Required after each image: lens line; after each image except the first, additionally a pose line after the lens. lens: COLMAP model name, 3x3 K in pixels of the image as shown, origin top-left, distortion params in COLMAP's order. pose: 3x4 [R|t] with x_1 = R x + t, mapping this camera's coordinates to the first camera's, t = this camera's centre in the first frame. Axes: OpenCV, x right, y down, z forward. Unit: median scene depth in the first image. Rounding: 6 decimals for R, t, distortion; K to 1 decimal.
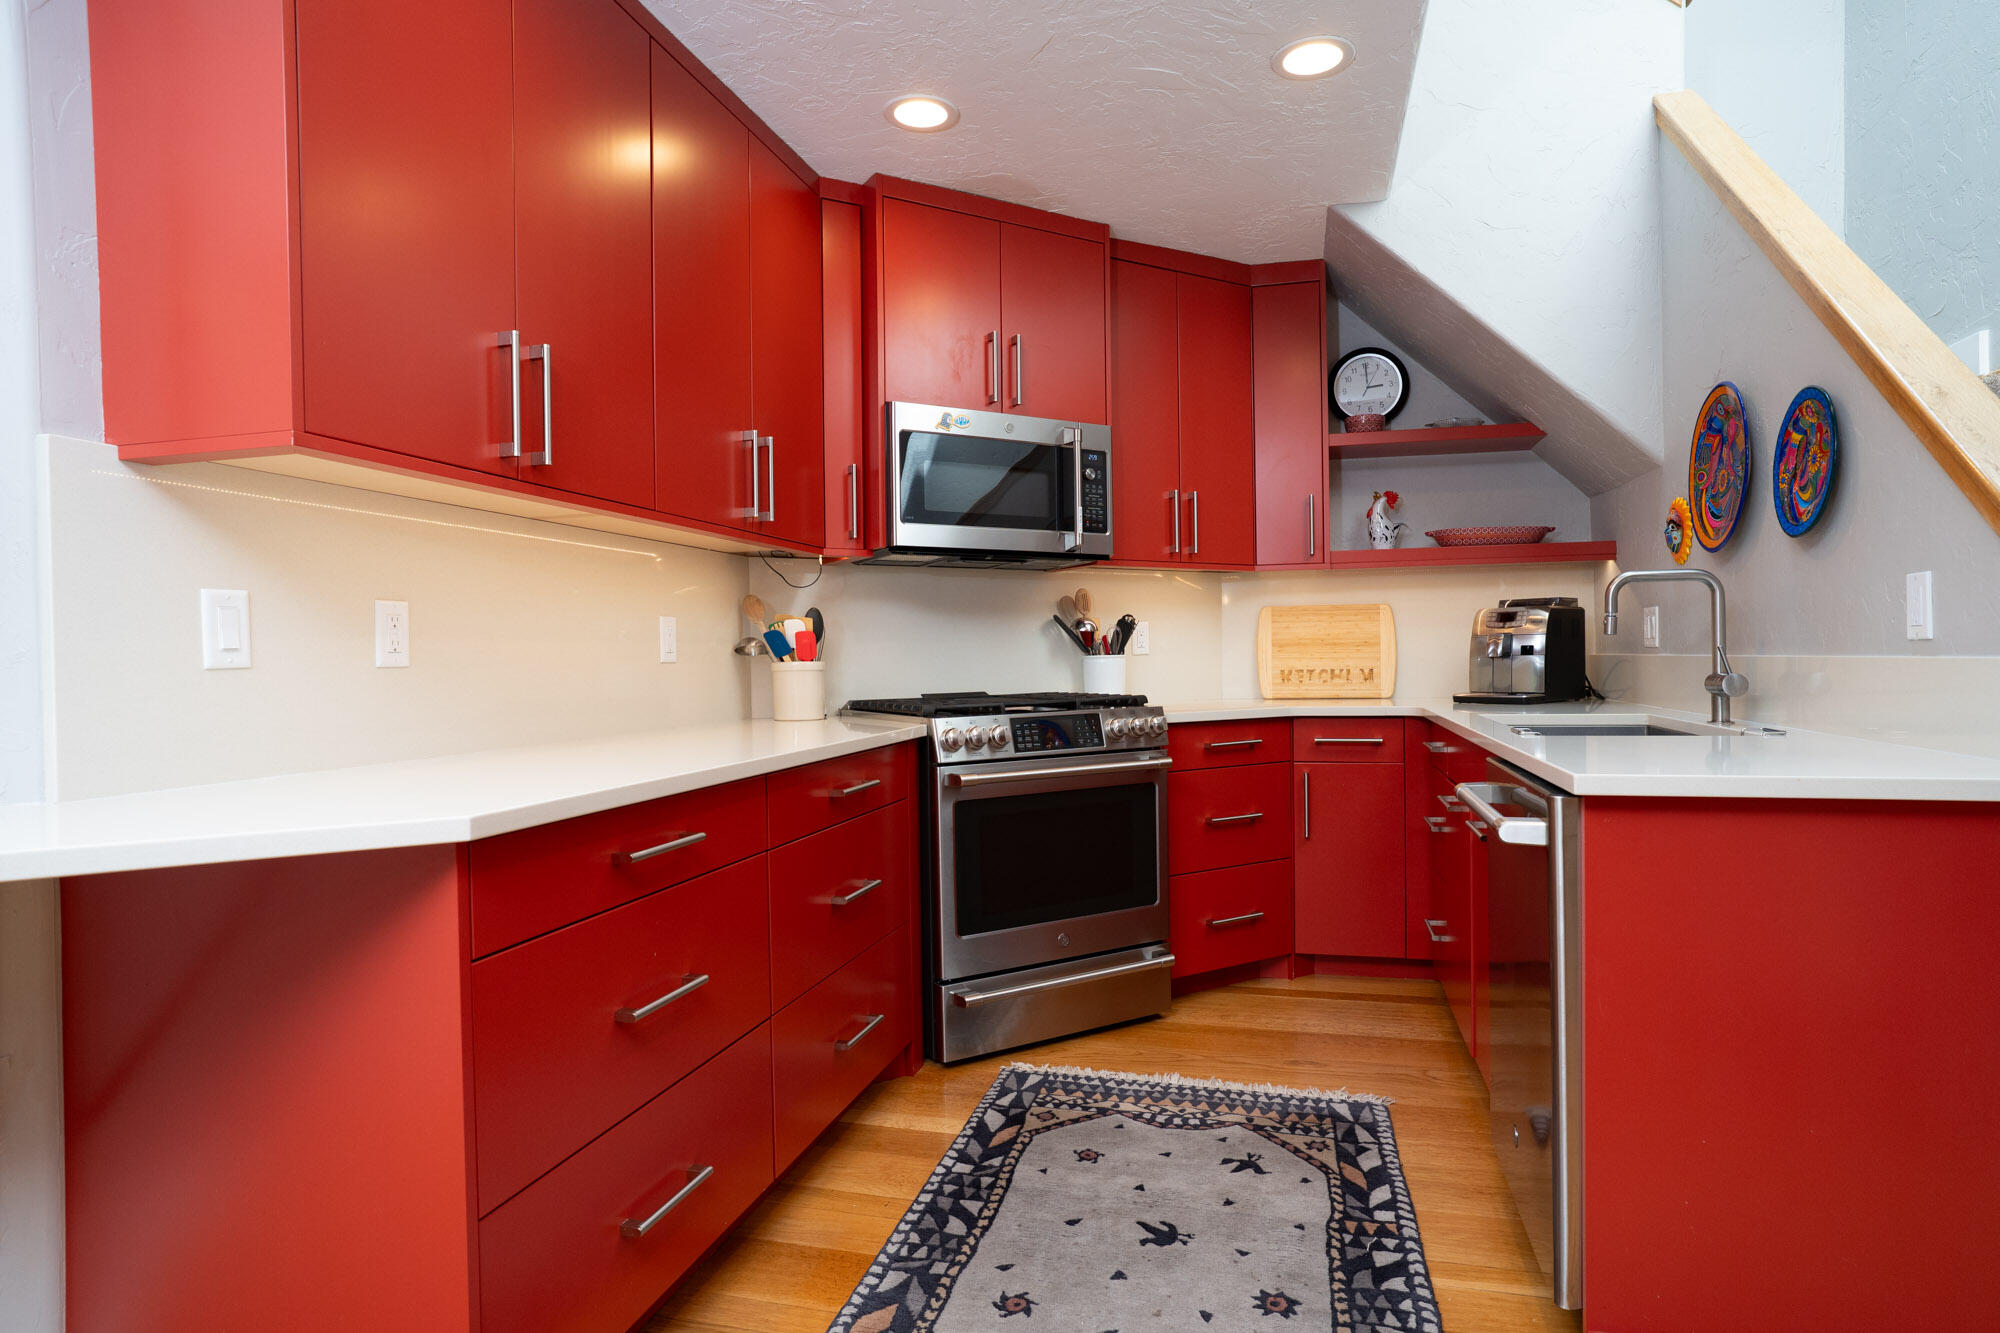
lens RADIAL K [[1102.0, 0, 987.0], [0, 1102.0, 673.6], [0, 0, 1]] dist [-0.040243, 0.017239]
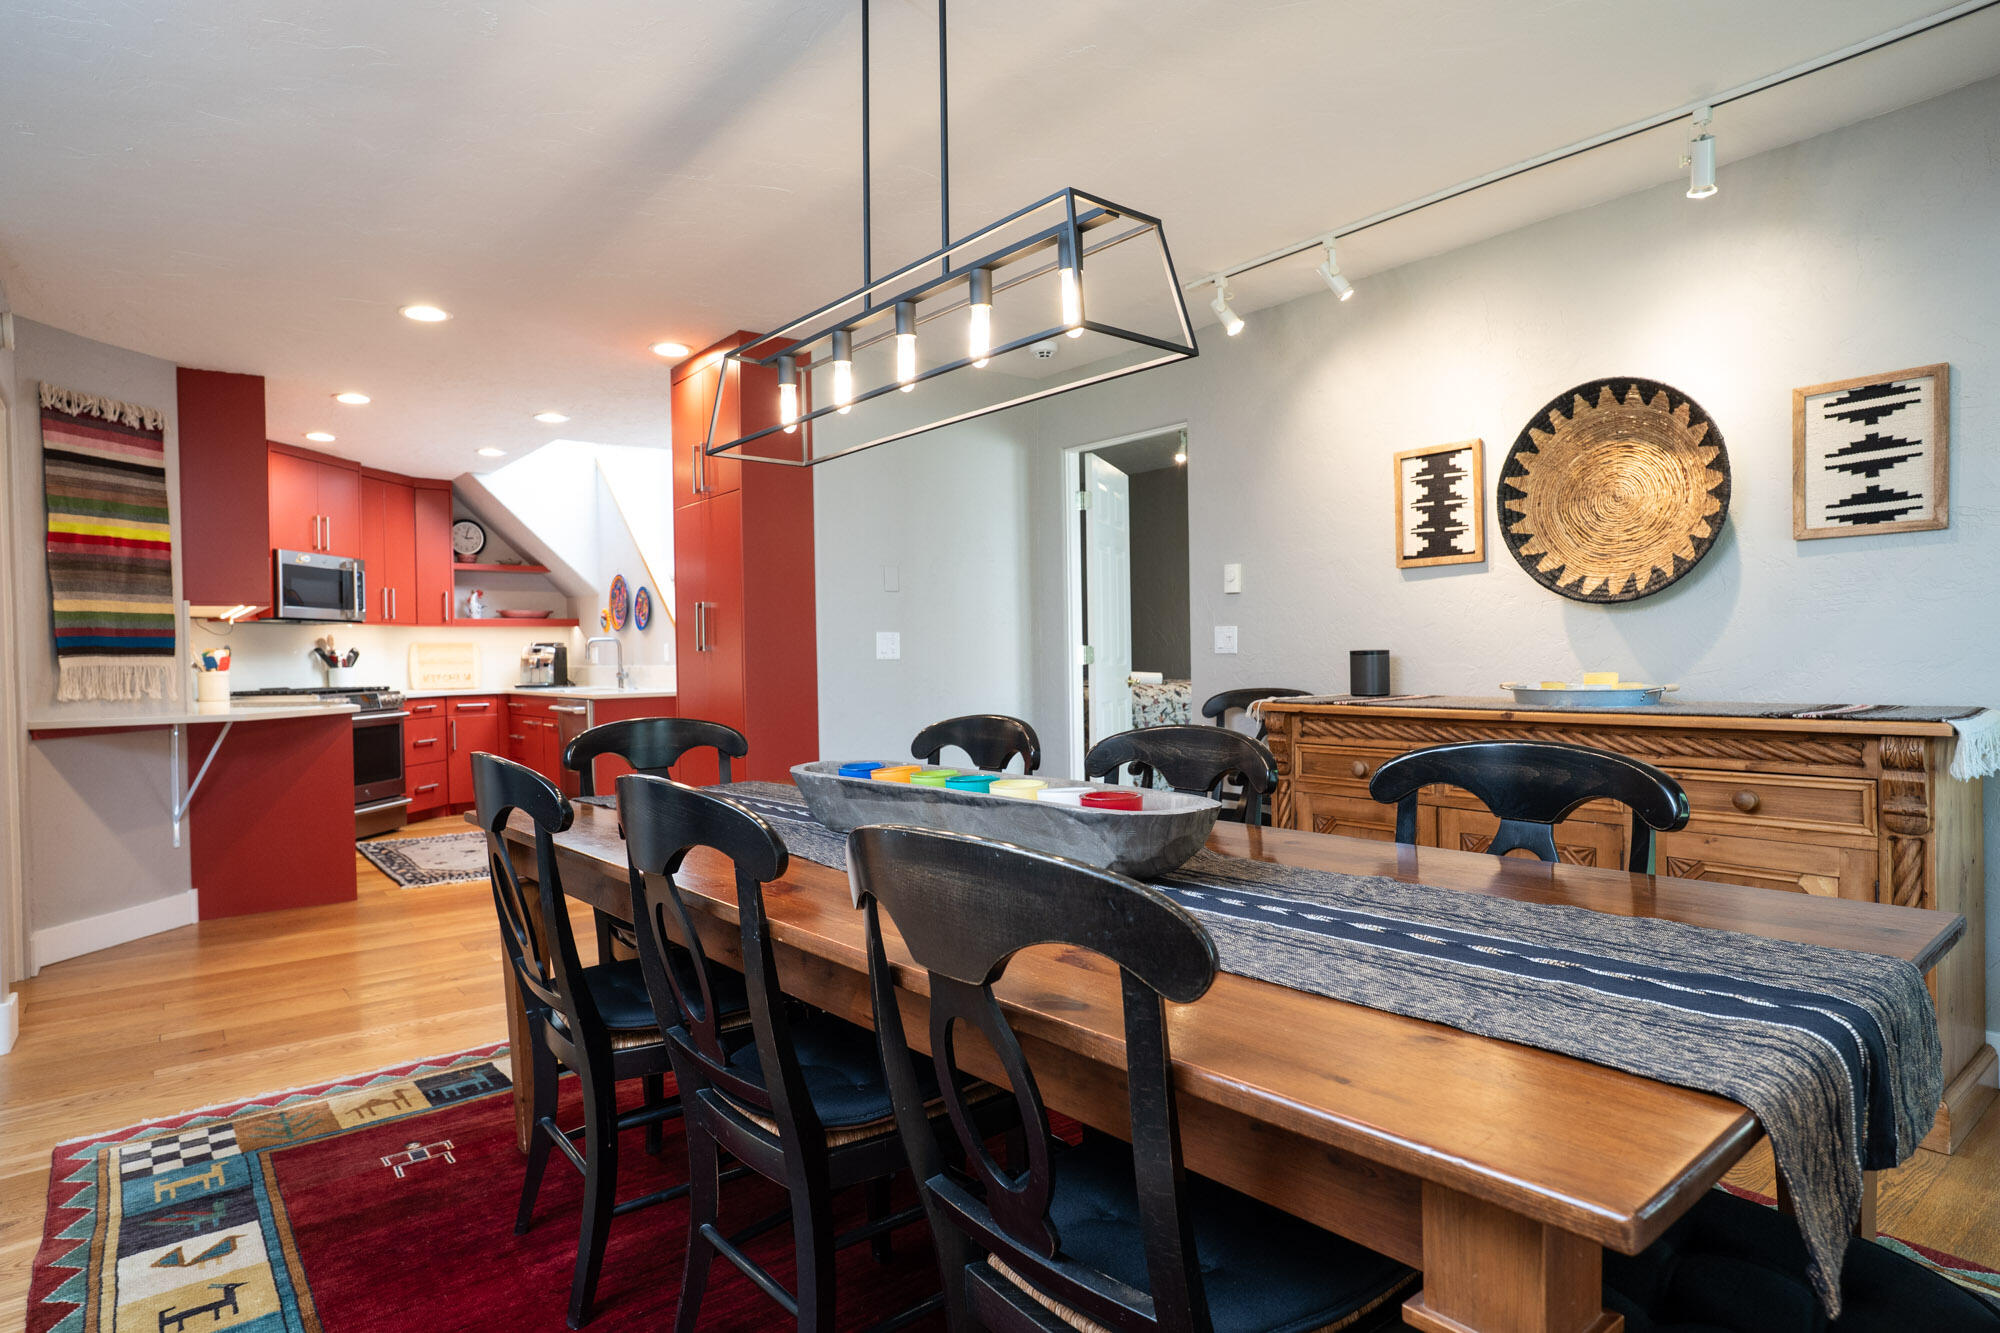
lens RADIAL K [[1102.0, 0, 1011.3], [0, 1102.0, 670.7], [0, 0, 1]] dist [-0.040243, 0.017239]
pose [[0.581155, -0.008519, 0.813748, -0.946032], [0.022331, 0.999736, -0.005483, 0.030255], [-0.813486, 0.021358, 0.581192, -1.333690]]
